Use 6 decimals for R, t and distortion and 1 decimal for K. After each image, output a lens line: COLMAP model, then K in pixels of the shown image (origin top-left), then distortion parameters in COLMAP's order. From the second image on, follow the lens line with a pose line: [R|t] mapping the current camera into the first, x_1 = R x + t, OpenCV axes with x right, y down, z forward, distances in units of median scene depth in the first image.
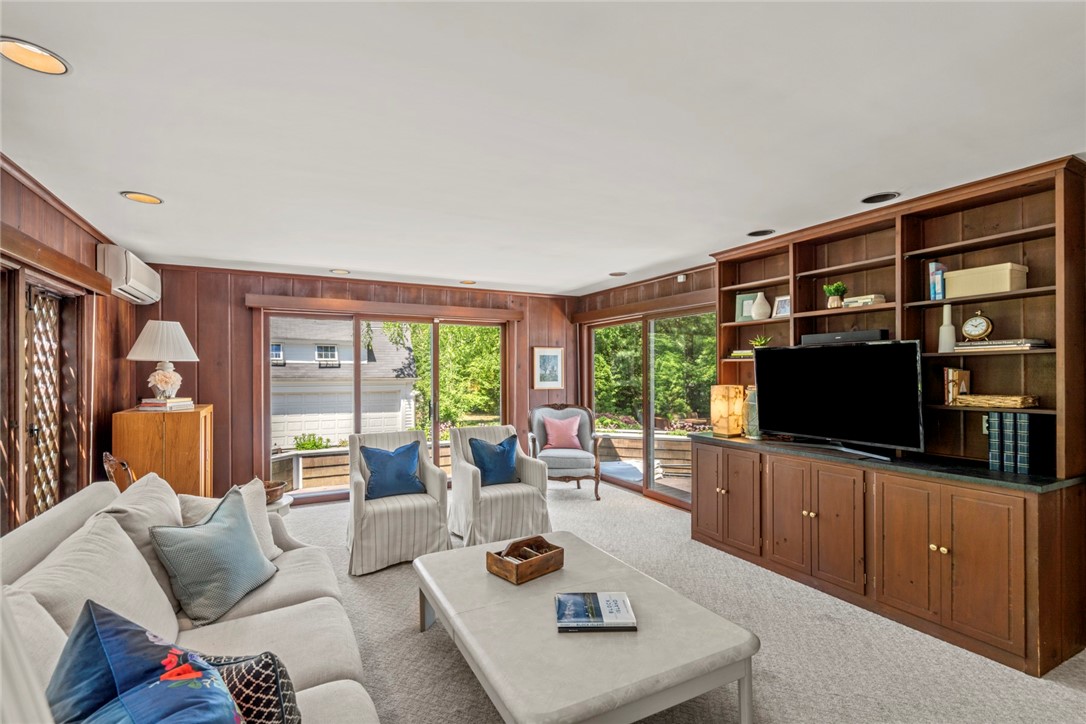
lens RADIAL K [[497.0, 0, 538.7], [0, 497.0, 368.2], [0, 0, 1]] dist [-0.008187, 0.002928]
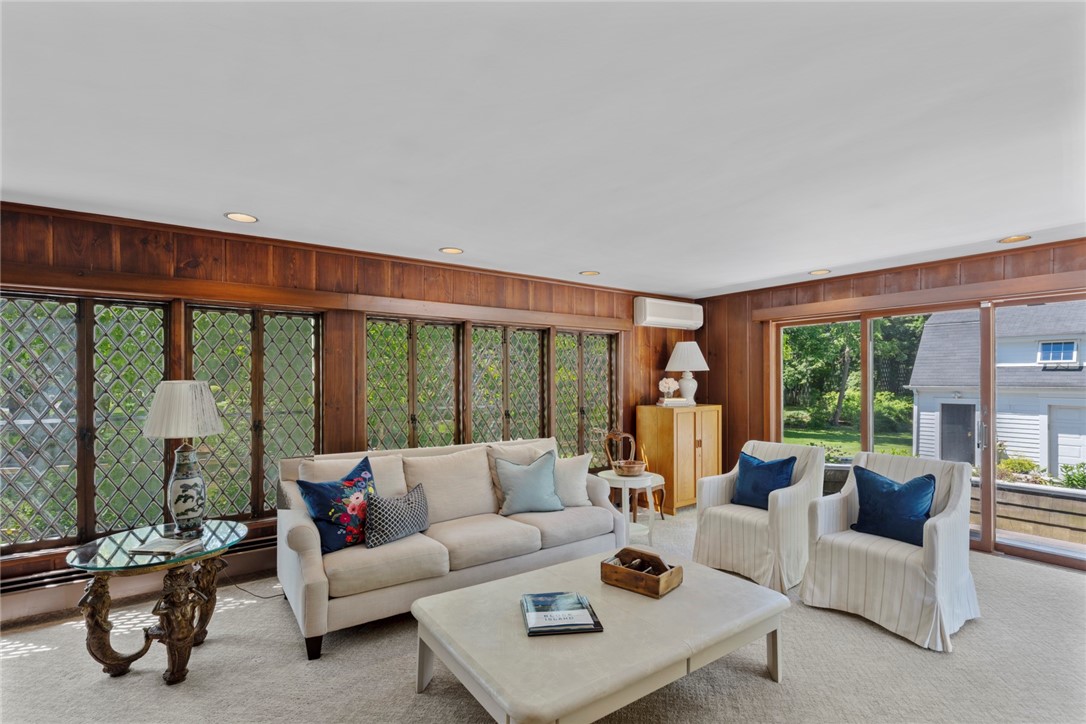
lens RADIAL K [[497.0, 0, 528.6], [0, 497.0, 378.4], [0, 0, 1]] dist [-0.008187, 0.002928]
pose [[0.121357, 0.000182, -0.992609, 0.468368], [0.007745, 0.999969, 0.001130, 0.001099], [0.992579, -0.007824, 0.121352, 0.342877]]
